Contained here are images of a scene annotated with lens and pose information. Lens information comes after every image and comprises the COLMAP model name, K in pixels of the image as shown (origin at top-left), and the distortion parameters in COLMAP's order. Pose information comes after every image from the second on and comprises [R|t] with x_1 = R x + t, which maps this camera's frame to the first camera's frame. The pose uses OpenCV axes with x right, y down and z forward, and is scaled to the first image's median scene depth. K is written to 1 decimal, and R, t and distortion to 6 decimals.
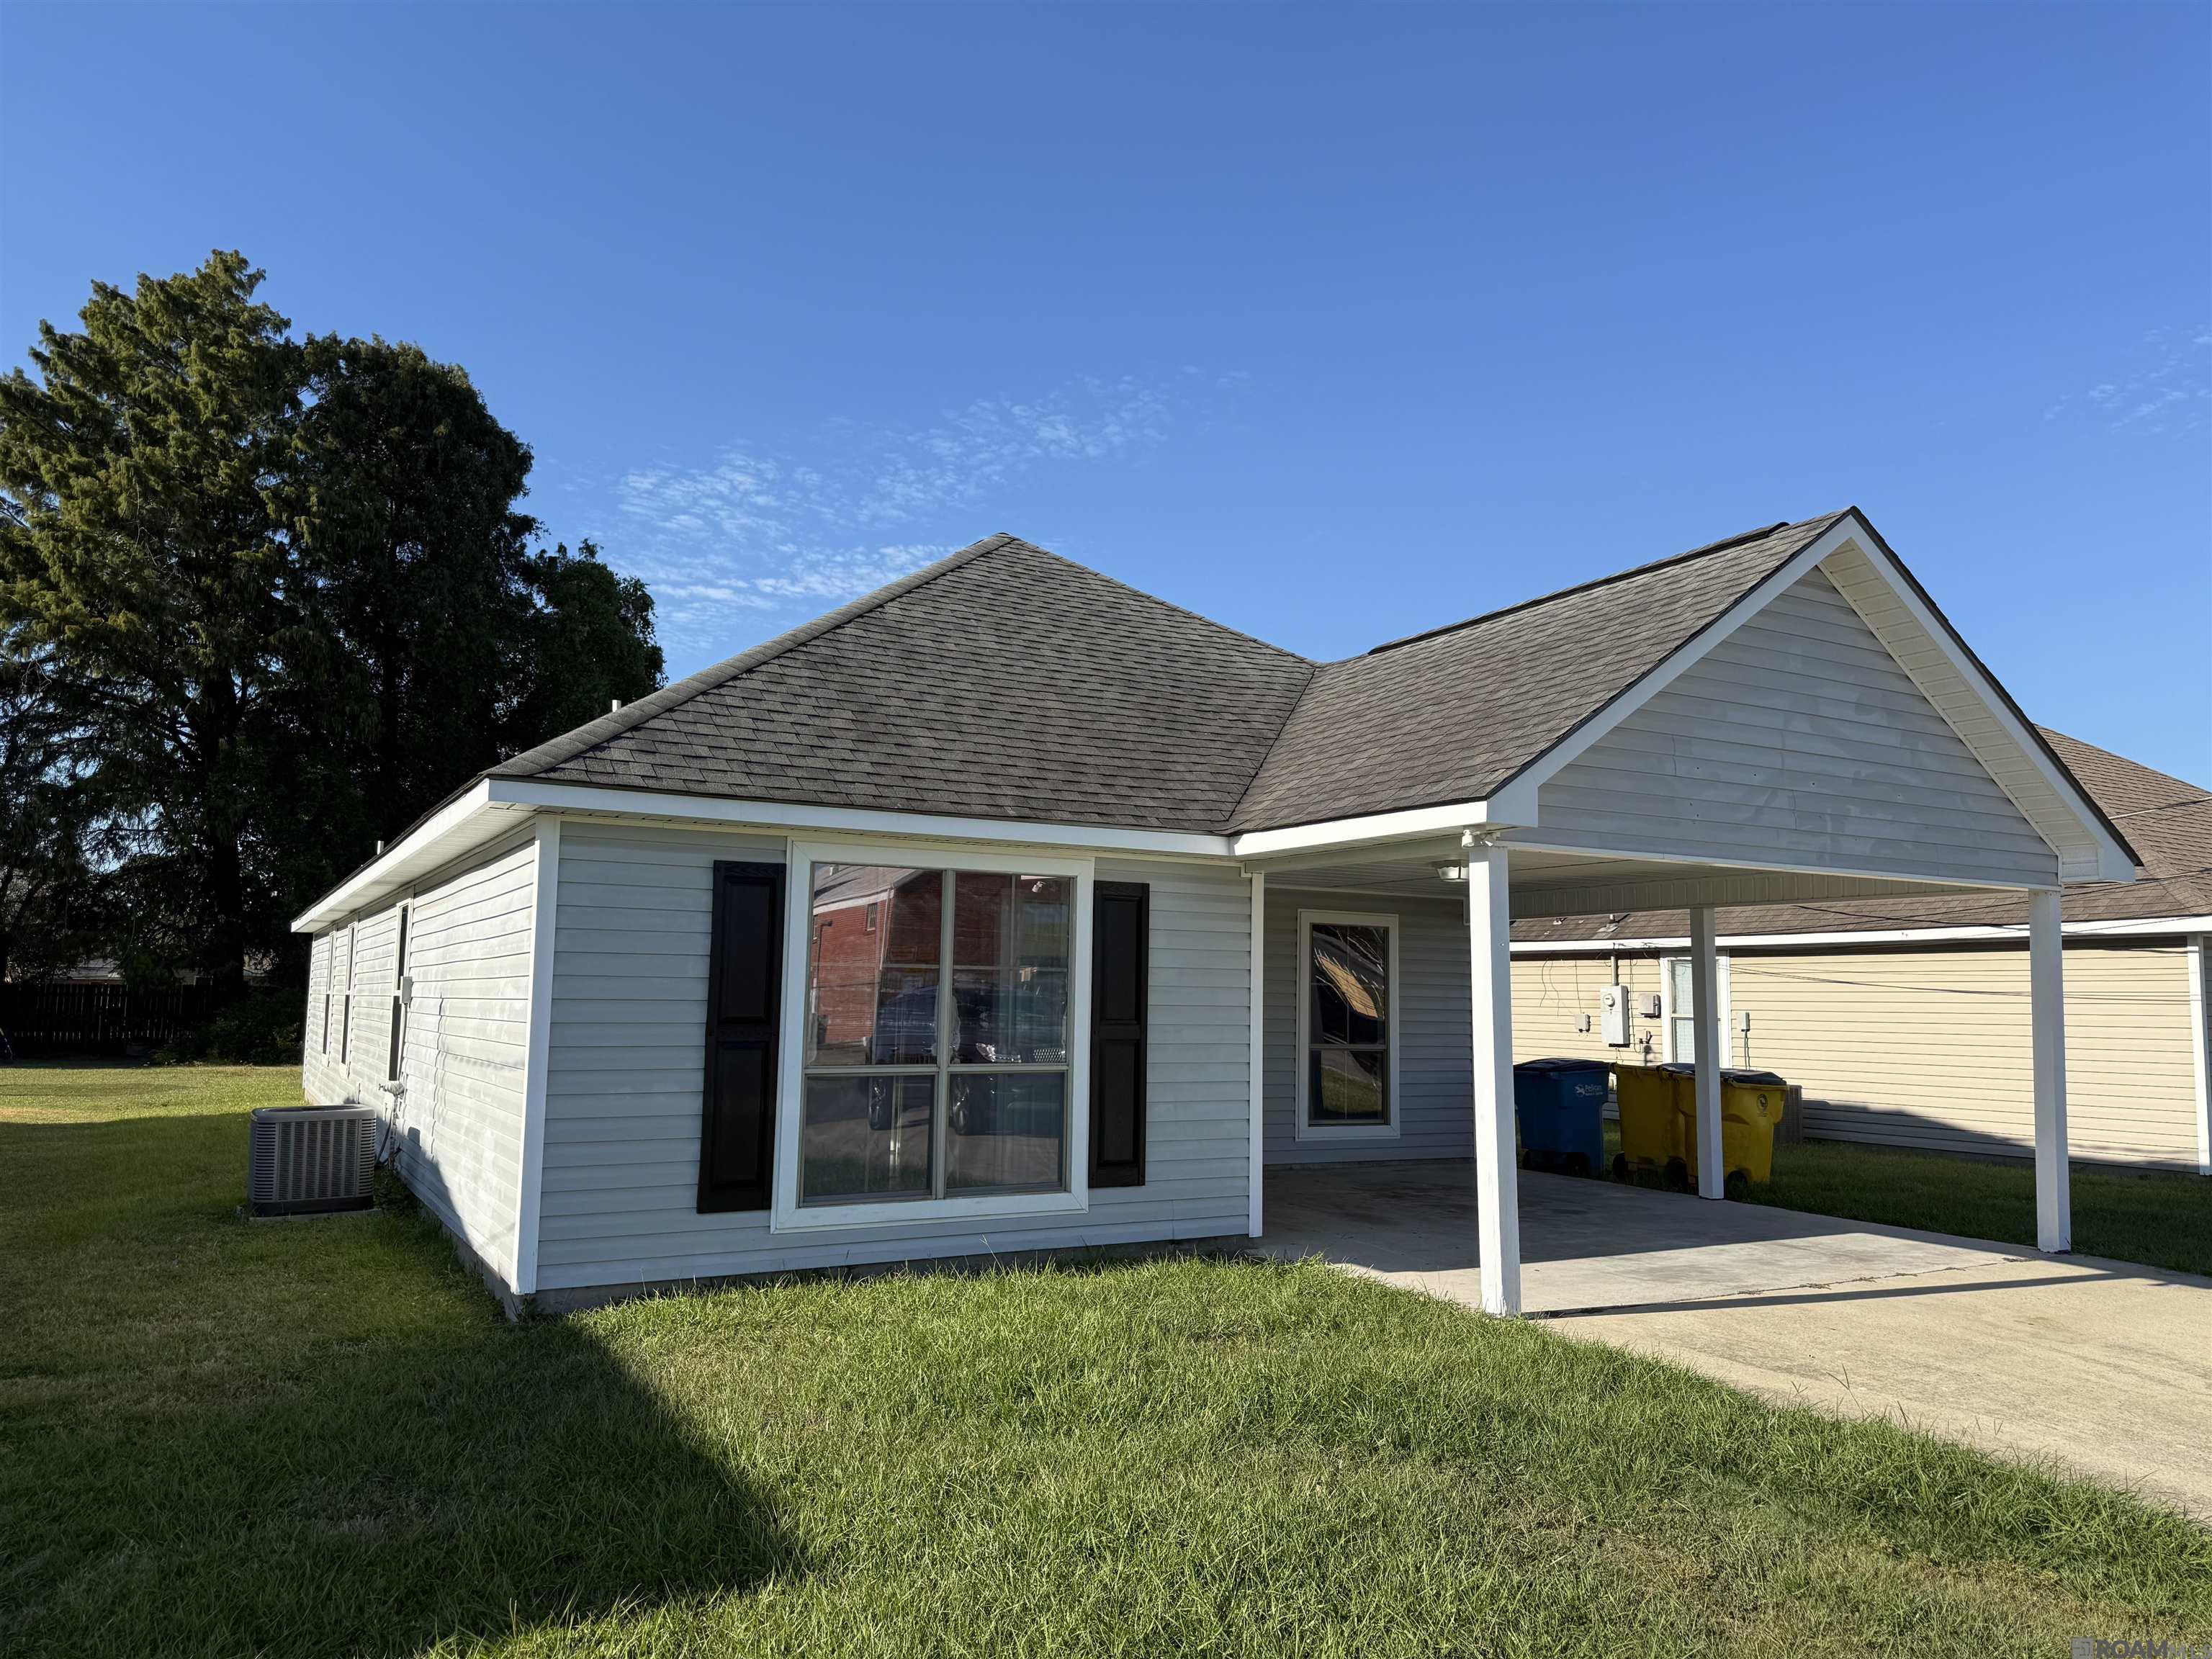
lens RADIAL K [[1538.4, 0, 1115.4], [0, 1538.4, 836.6], [0, 0, 1]] dist [0.137850, -0.249389]
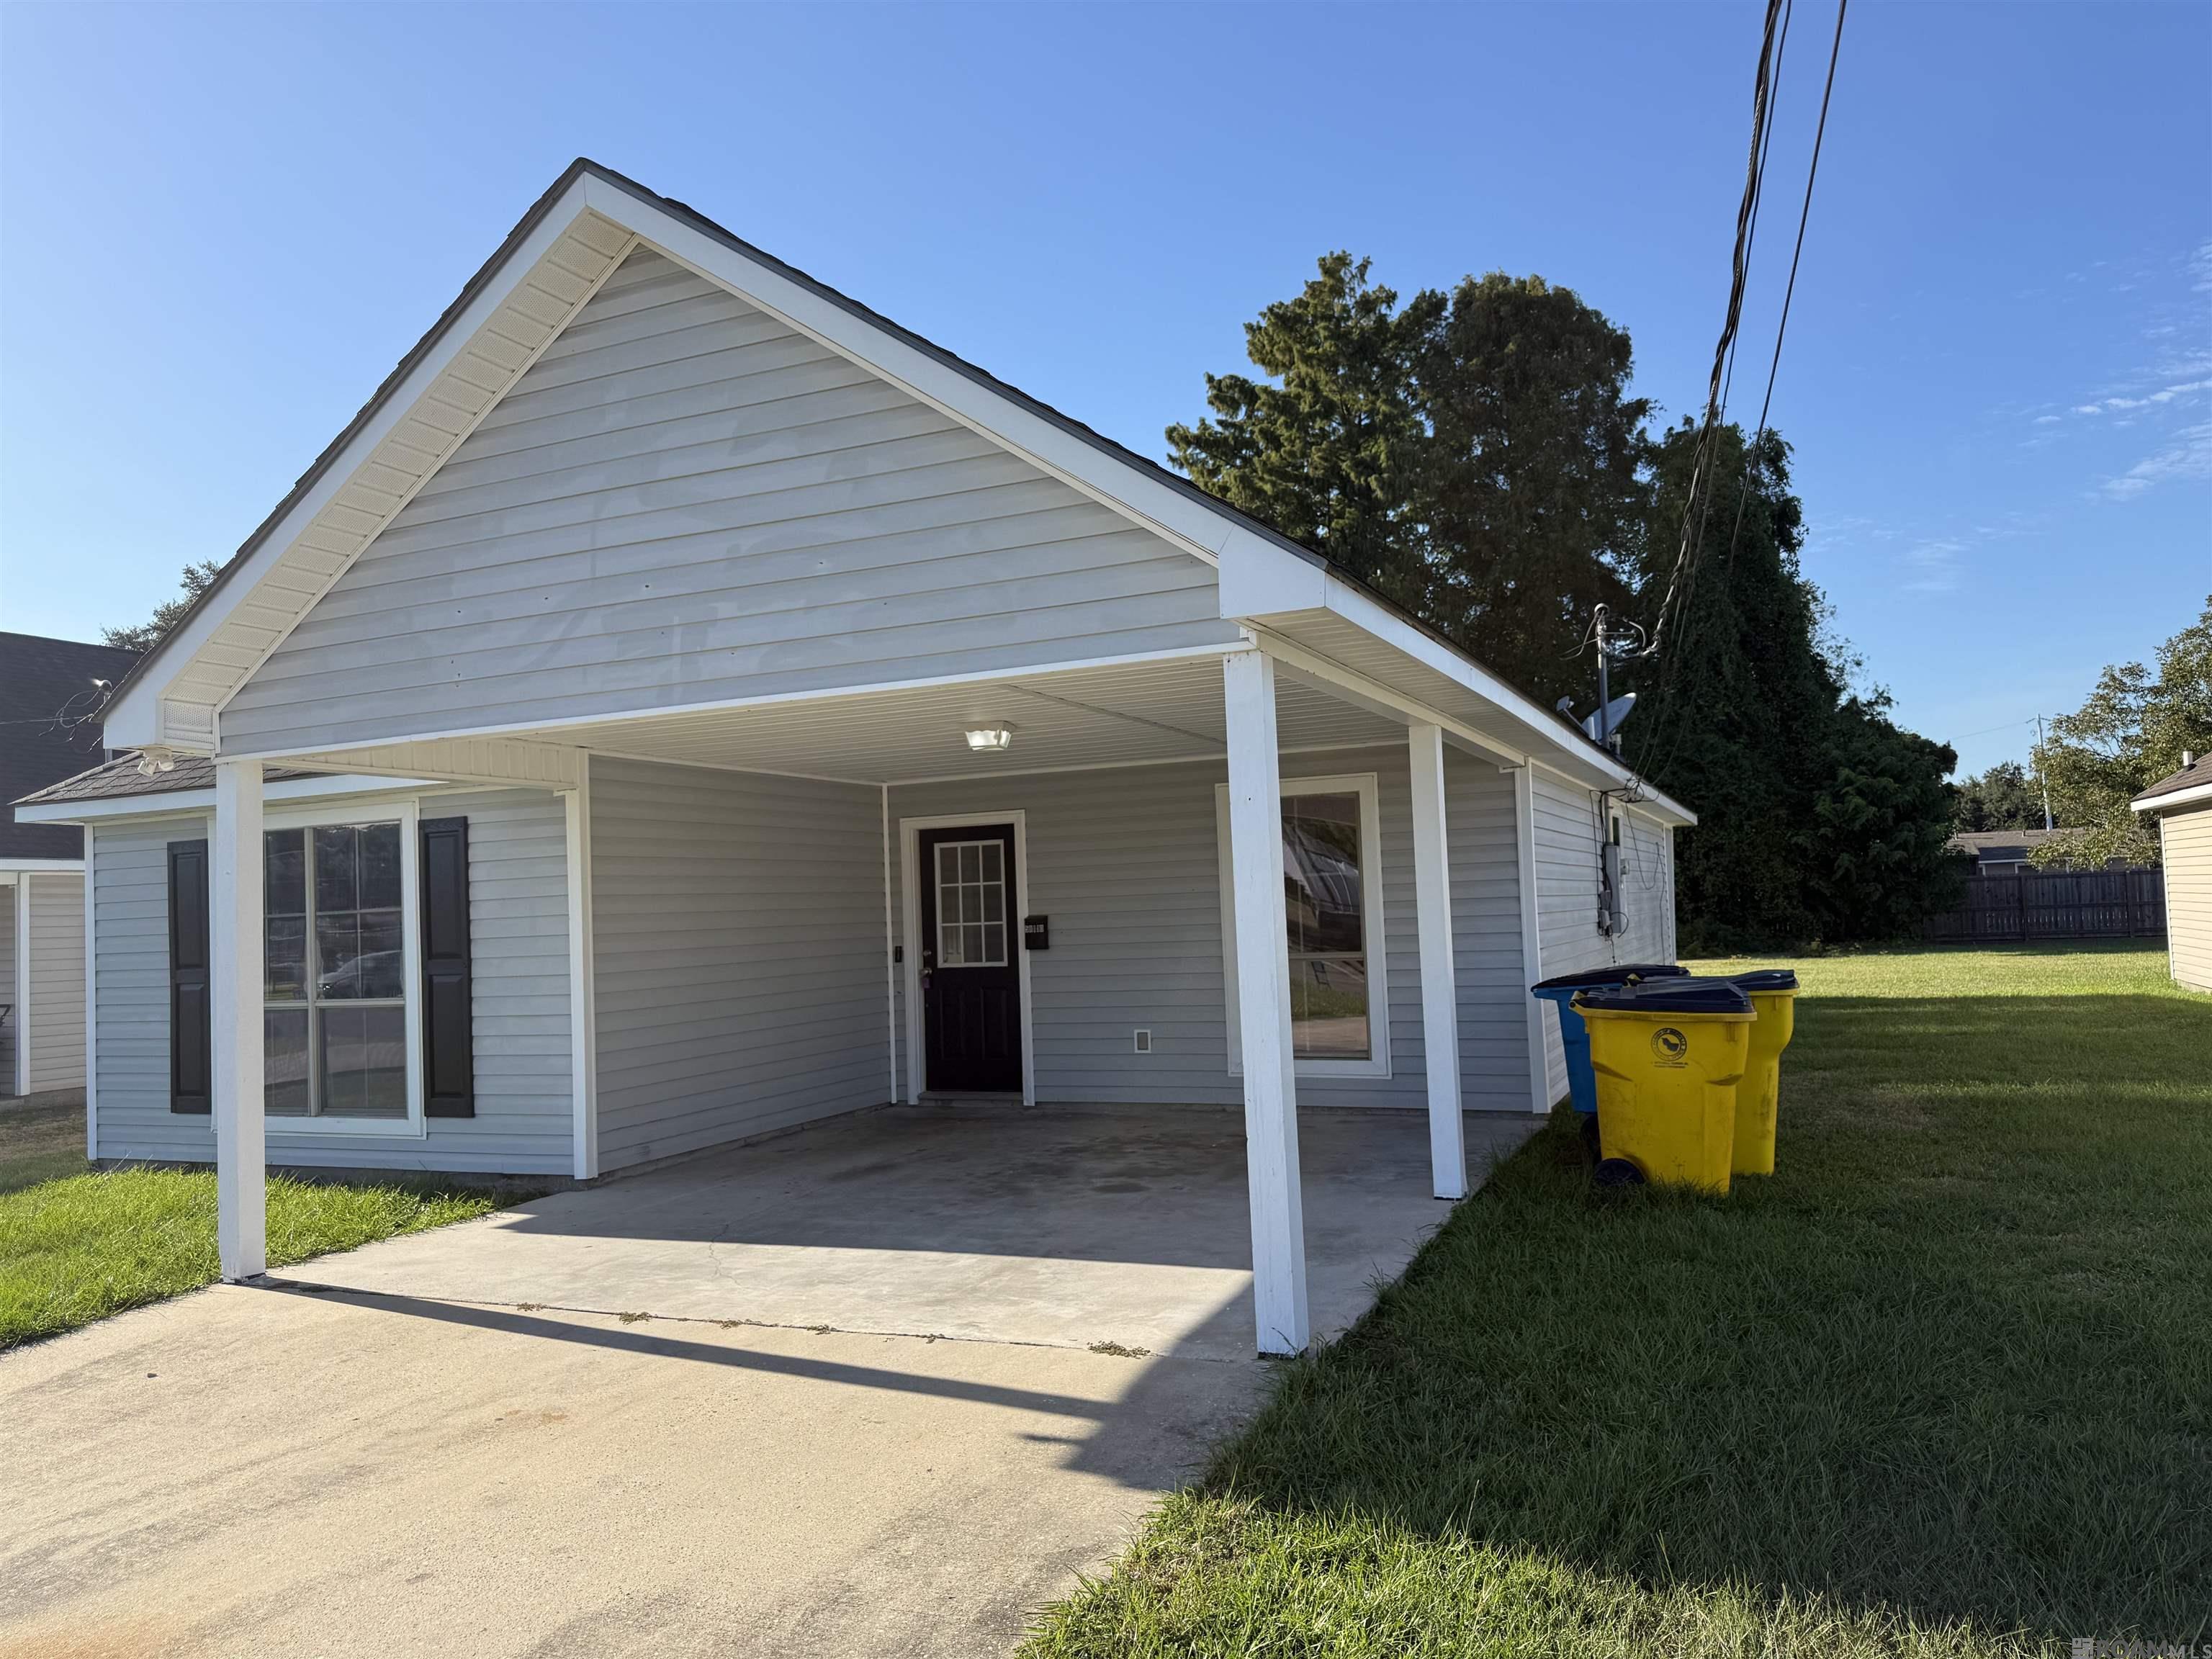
lens RADIAL K [[1546.8, 0, 1106.0], [0, 1546.8, 829.5], [0, 0, 1]] dist [0.077803, -0.078381]
pose [[0.591155, -0.081361, -0.802444, 1.081425], [0.133666, 0.991024, -0.002010, 0.096939], [0.795405, -0.106071, 0.596724, 0.735636]]
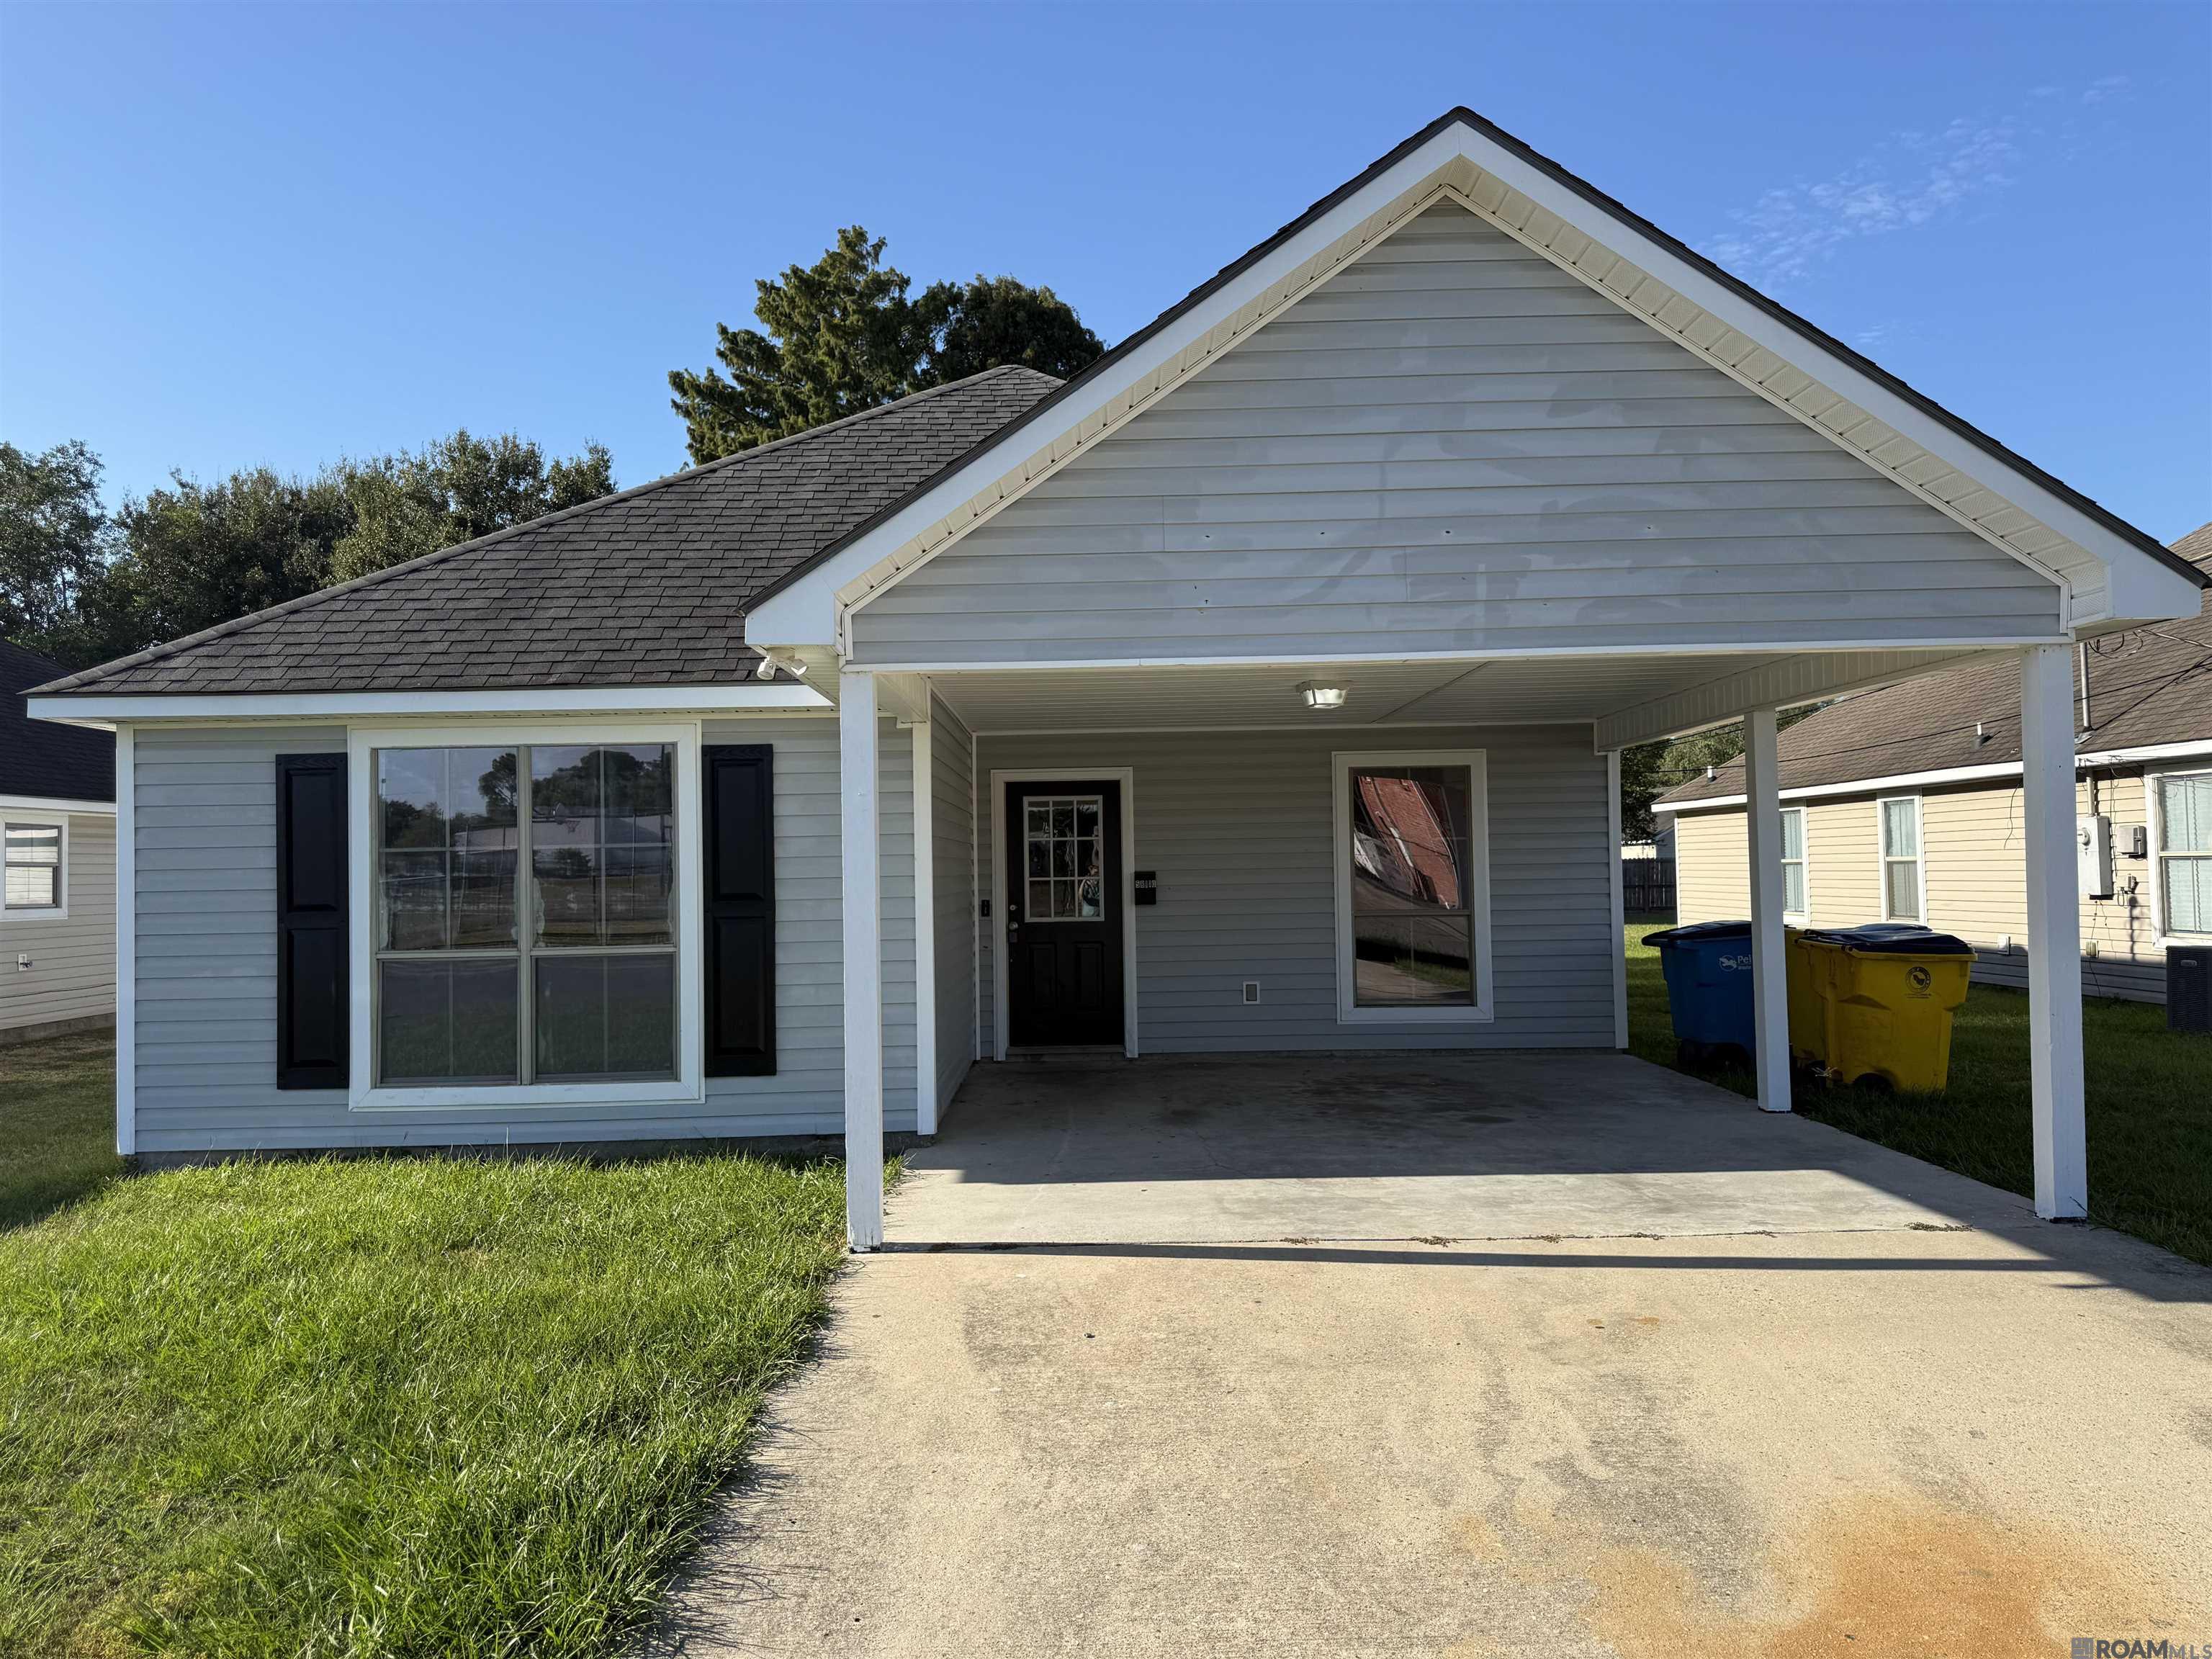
lens RADIAL K [[1534.0, 0, 1099.5], [0, 1534.0, 816.2], [0, 0, 1]] dist [0.103663, -0.153084]
pose [[0.870234, -0.048407, -0.490255, 0.633507], [0.084294, 0.995116, 0.051370, 0.042779], [0.485374, -0.086029, 0.870064, 0.313458]]
